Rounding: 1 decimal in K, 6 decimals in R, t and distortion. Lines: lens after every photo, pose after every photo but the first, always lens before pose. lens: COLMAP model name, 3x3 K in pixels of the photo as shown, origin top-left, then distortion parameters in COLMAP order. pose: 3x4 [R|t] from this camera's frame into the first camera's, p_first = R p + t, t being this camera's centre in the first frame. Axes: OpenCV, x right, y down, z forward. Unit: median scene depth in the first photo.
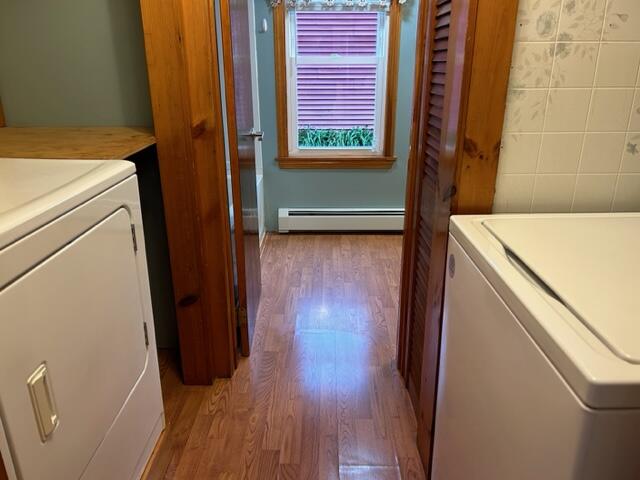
lens RADIAL K [[484.0, 0, 316.0], [0, 484.0, 243.1], [0, 0, 1]] dist [0.042788, -0.040781]
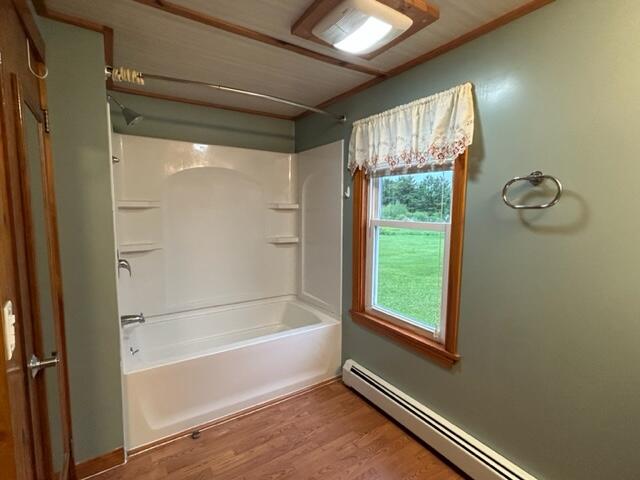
lens RADIAL K [[308.7, 0, 322.8], [0, 308.7, 235.9], [0, 0, 1]] dist [-0.008751, 0.002246]
pose [[0.542414, 0.085042, -0.835796, 0.445325], [-0.287556, 0.953564, -0.089593, -0.265671], [0.789366, 0.288935, 0.541681, 0.587689]]
